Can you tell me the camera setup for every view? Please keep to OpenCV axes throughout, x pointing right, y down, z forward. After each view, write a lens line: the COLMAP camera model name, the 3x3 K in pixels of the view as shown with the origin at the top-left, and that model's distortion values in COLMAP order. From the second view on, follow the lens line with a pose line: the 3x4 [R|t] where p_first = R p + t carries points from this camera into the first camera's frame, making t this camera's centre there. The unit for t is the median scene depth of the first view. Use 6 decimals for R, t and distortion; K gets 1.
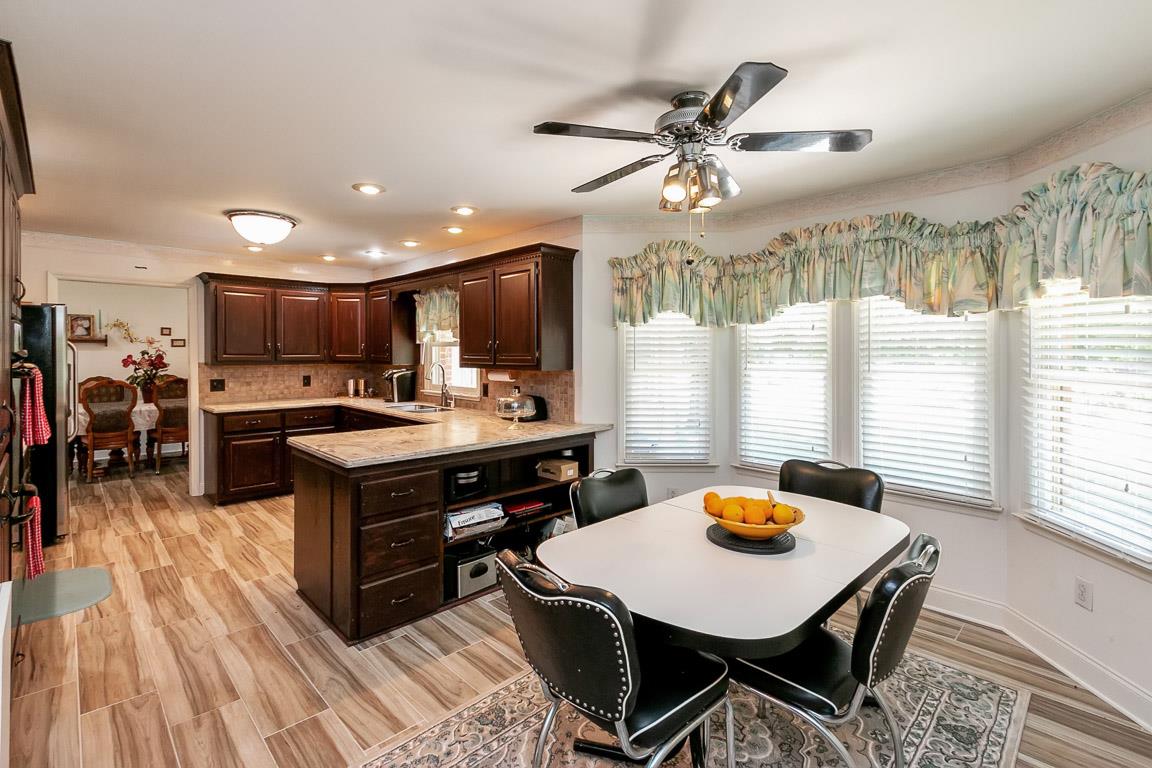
lens RADIAL K [[522.9, 0, 570.7], [0, 522.9, 355.6], [0, 0, 1]] dist [0.003933, -0.000113]
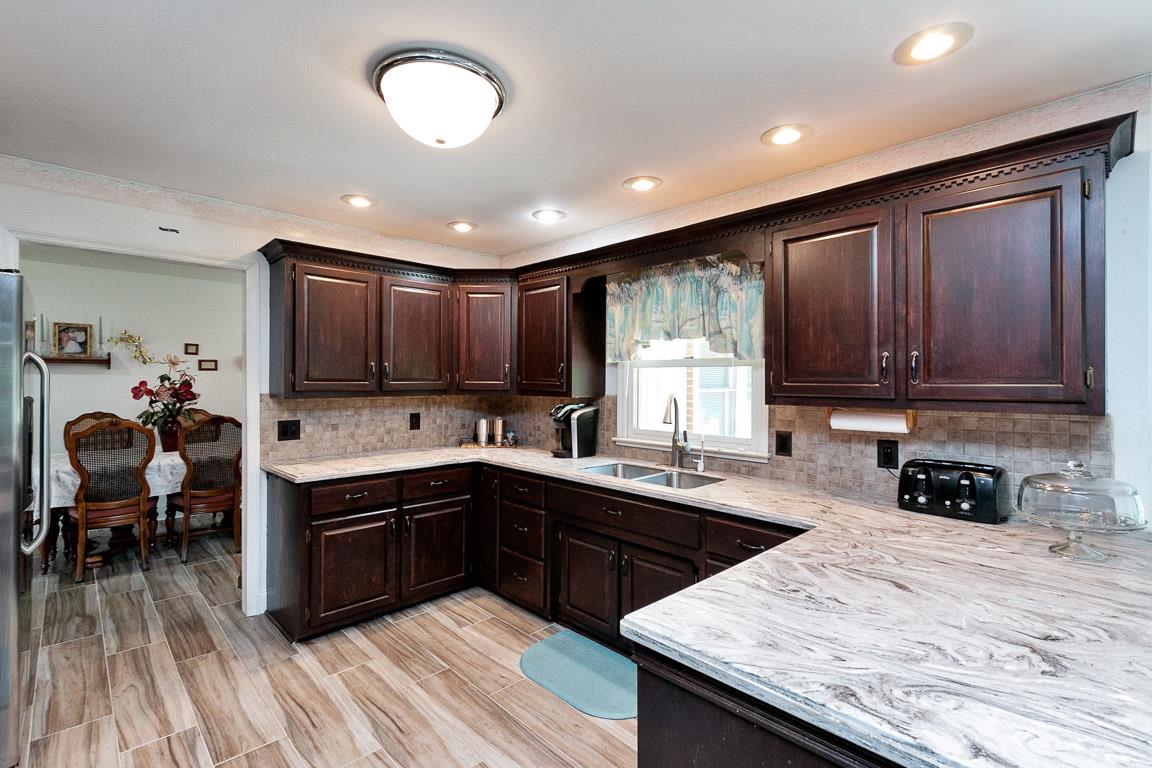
lens RADIAL K [[522.9, 0, 574.4], [0, 522.9, 376.7], [0, 0, 1]] dist [0.003933, -0.000113]
pose [[0.999999, 0.001046, -0.001020, -0.325095], [-0.001059, 0.999916, -0.012943, 0.001275], [0.001006, 0.012944, 0.999916, 0.371009]]
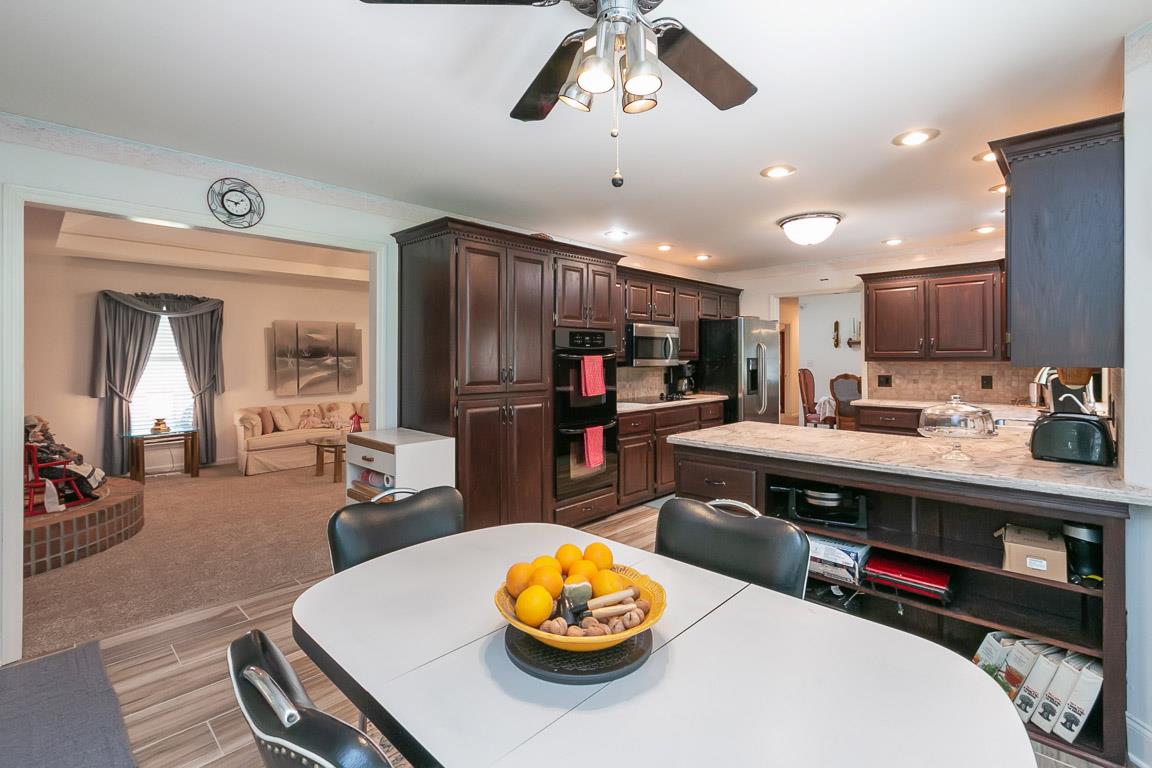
lens RADIAL K [[522.9, 0, 573.8], [0, 522.9, 358.2], [0, 0, 1]] dist [0.003933, -0.000113]
pose [[0.032851, -0.000747, -0.999460, 0.323558], [-0.003145, 0.999995, -0.000850, 0.013953], [0.999455, 0.003171, 0.032849, 0.338831]]
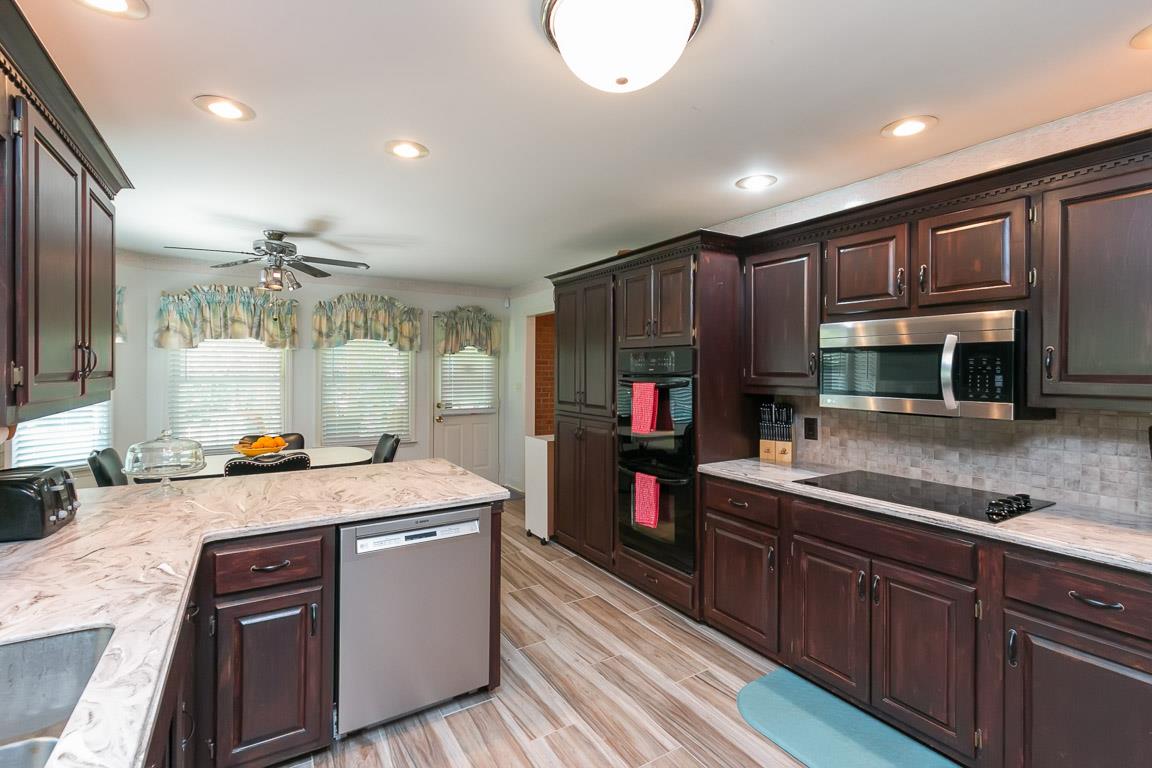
lens RADIAL K [[532.7, 0, 573.8], [0, 532.7, 372.5], [0, 0, 1]] dist [0.002727, 0.000538]
pose [[-0.977271, -0.009436, 0.211784, -0.445435], [-0.007150, 0.999908, 0.011556, -0.007082], [-0.211873, 0.009779, -0.977248, 0.966575]]
